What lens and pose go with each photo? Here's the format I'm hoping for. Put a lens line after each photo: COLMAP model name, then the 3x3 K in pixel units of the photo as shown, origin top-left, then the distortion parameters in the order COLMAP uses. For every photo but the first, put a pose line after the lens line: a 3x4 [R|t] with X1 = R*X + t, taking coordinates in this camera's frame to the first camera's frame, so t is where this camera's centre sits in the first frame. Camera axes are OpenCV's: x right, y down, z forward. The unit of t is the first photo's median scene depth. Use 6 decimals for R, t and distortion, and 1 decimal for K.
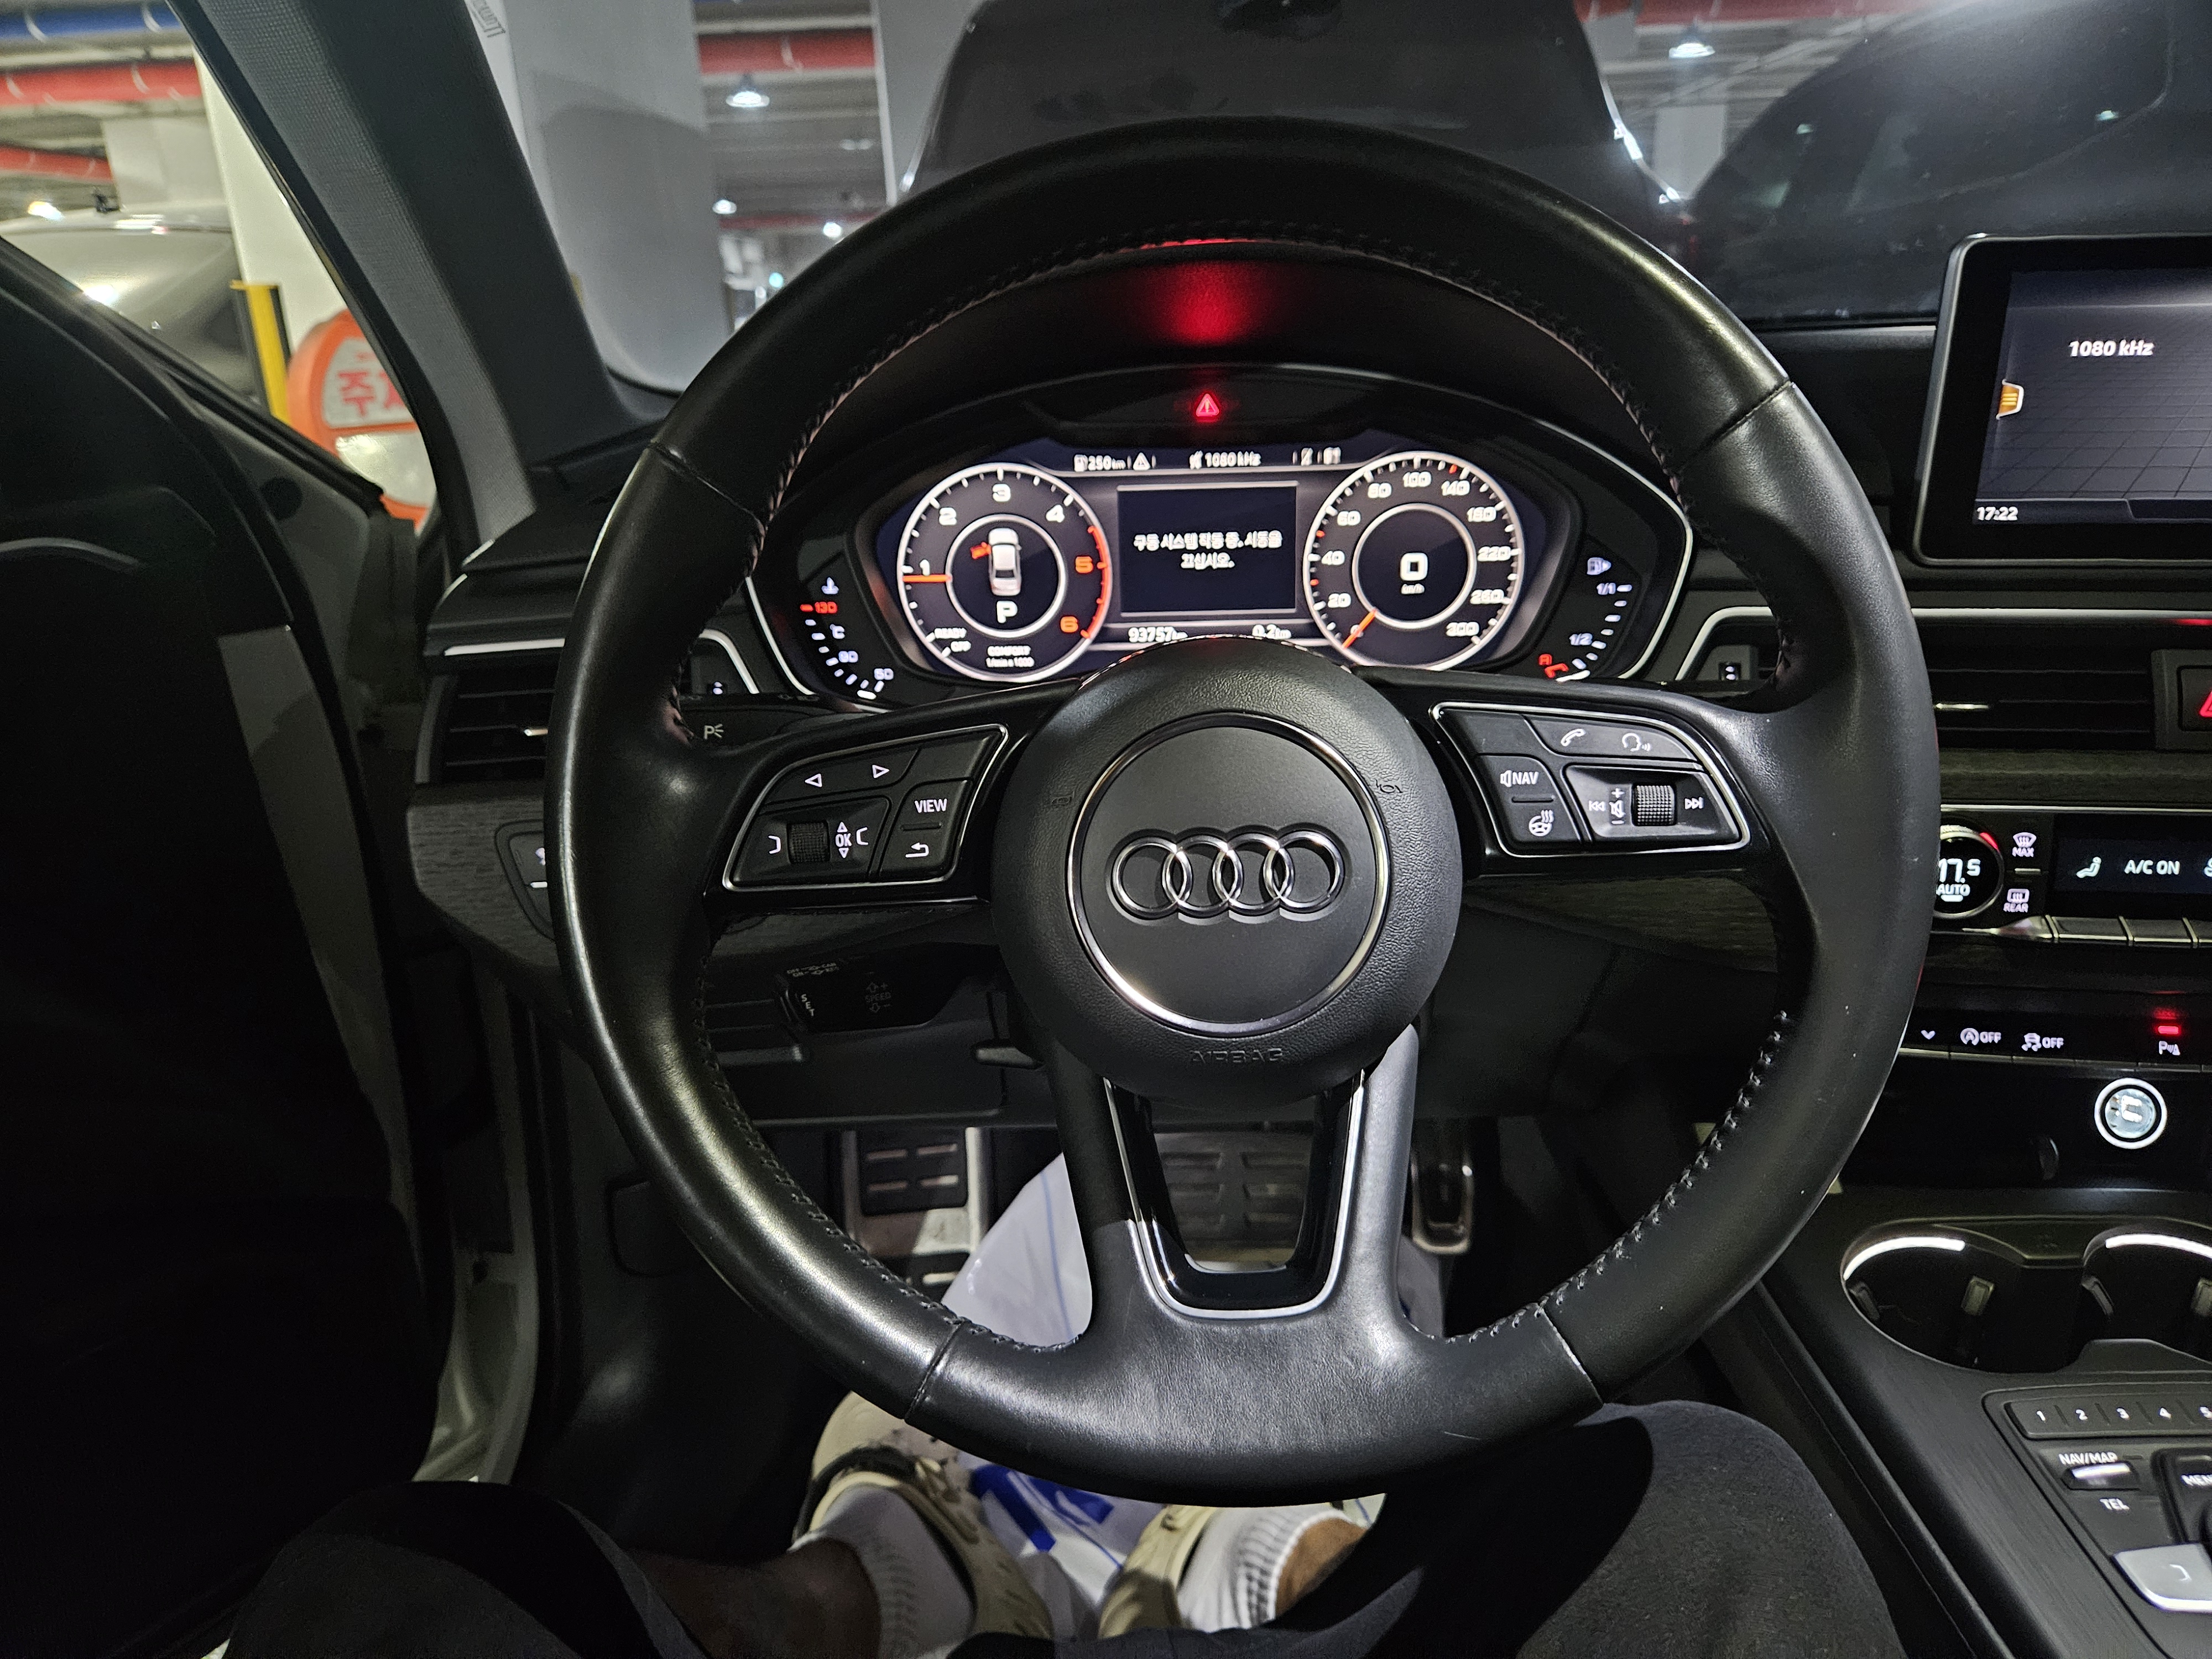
lens RADIAL K [[1508.5, 0, 1103.3], [0, 1508.5, 862.6], [0, 0, 1]] dist [0.049510, -0.048101]
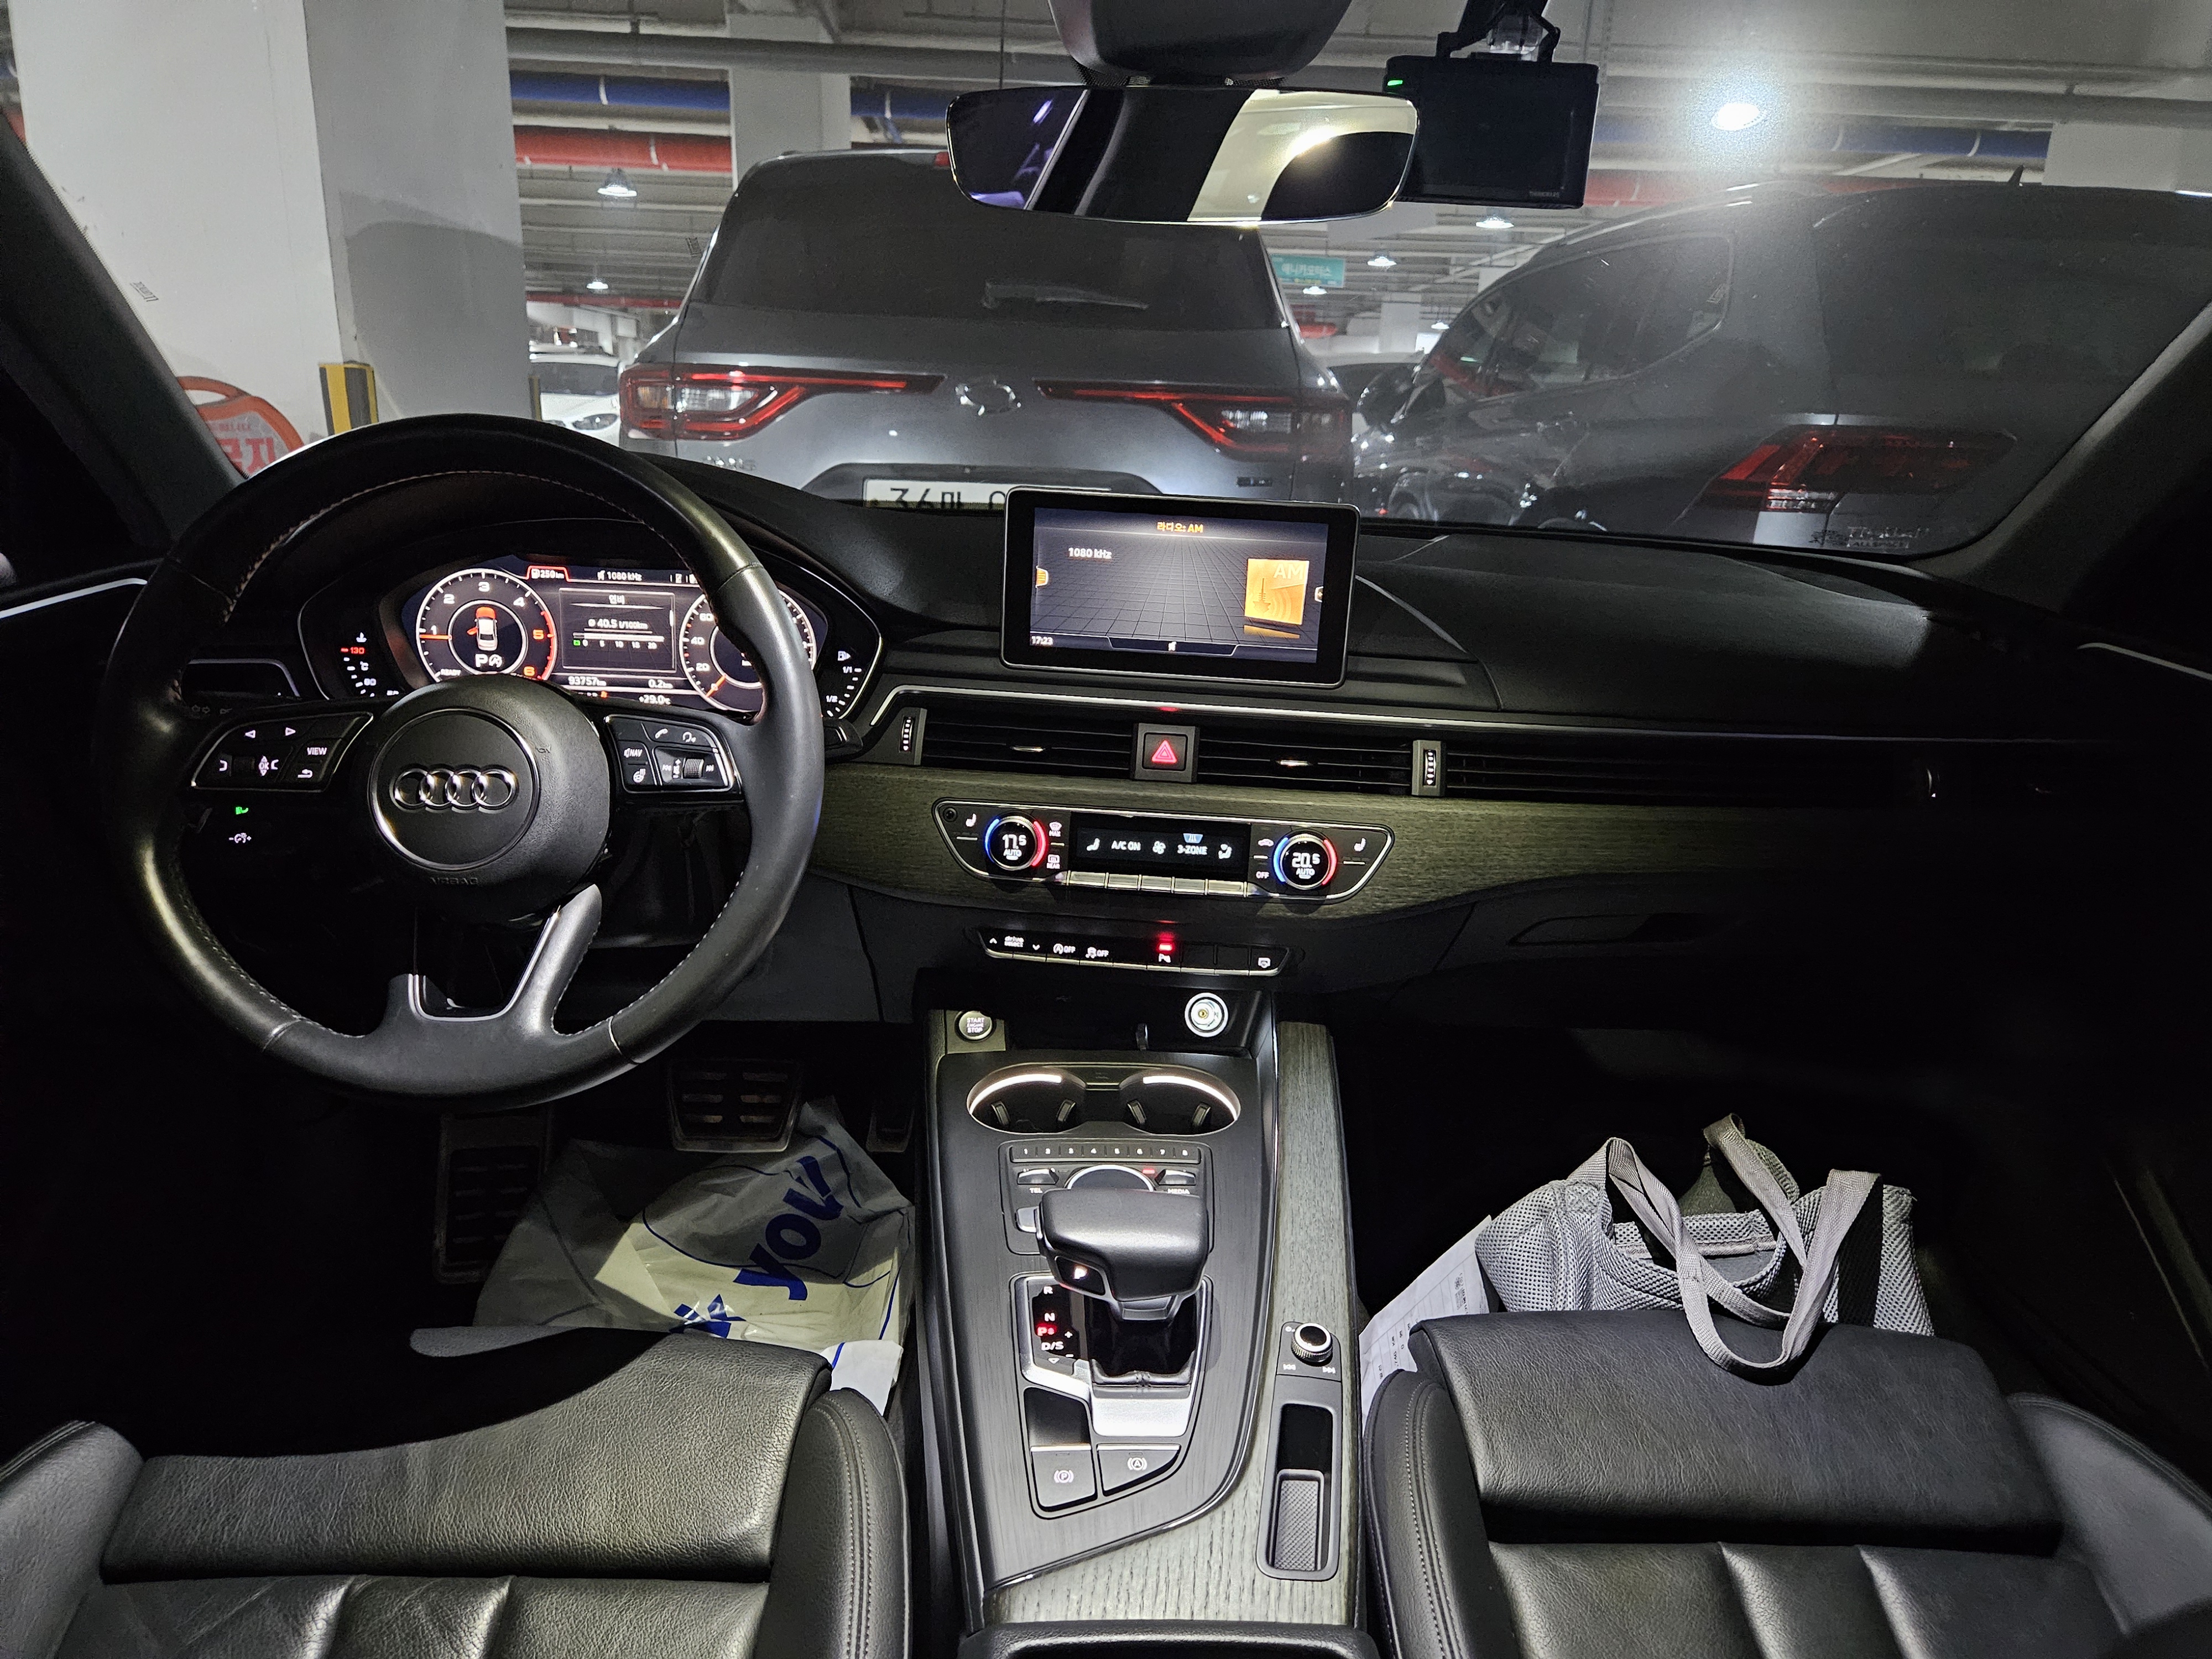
lens RADIAL K [[1508.5, 0, 1121.3], [0, 1508.5, 843.2], [0, 0, 1]] dist [0.049510, -0.048101]
pose [[0.994268, 0.049137, 0.094955, 0.464241], [-0.042399, 0.996523, -0.071726, 0.111785], [-0.098149, 0.067289, 0.992894, -0.641135]]
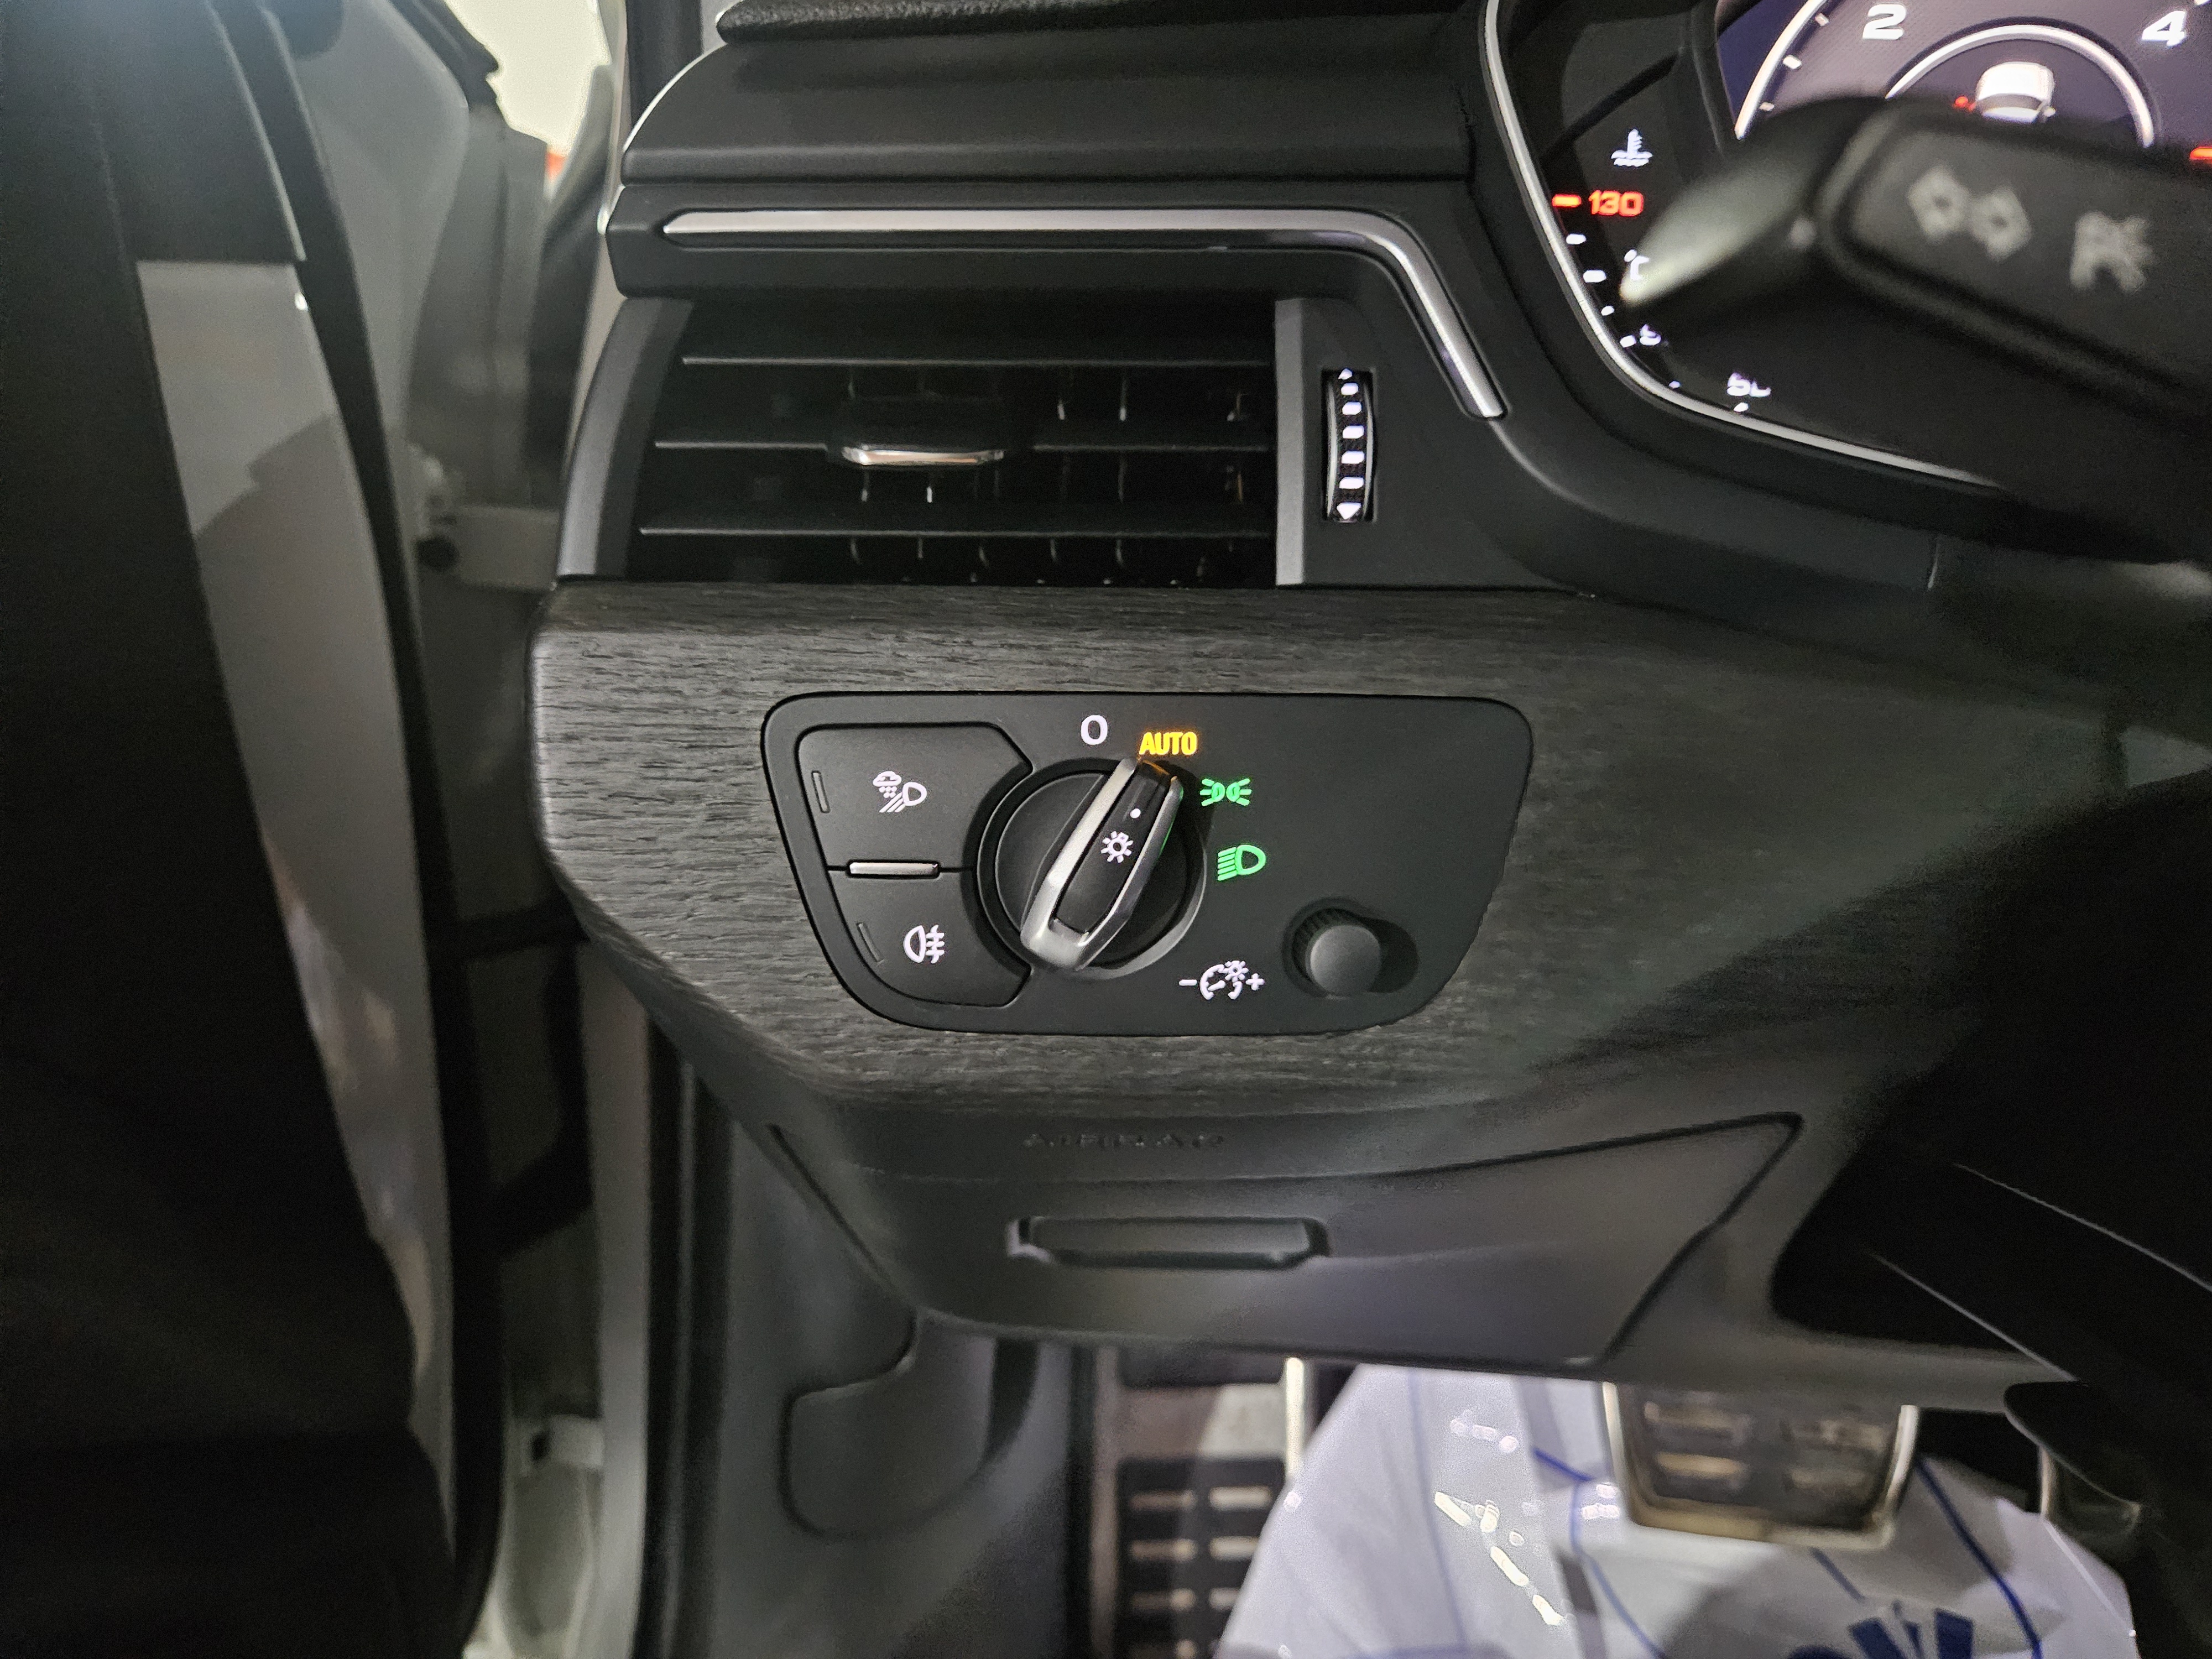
lens RADIAL K [[1508.5, 0, 1069.6], [0, 1508.5, 837.5], [0, 0, 1]] dist [0.049510, -0.048101]
pose [[0.996296, 0.075755, -0.040685, -0.289927], [-0.075703, 0.997126, 0.002809, 0.002538], [0.040781, 0.000281, 0.999168, 0.596154]]
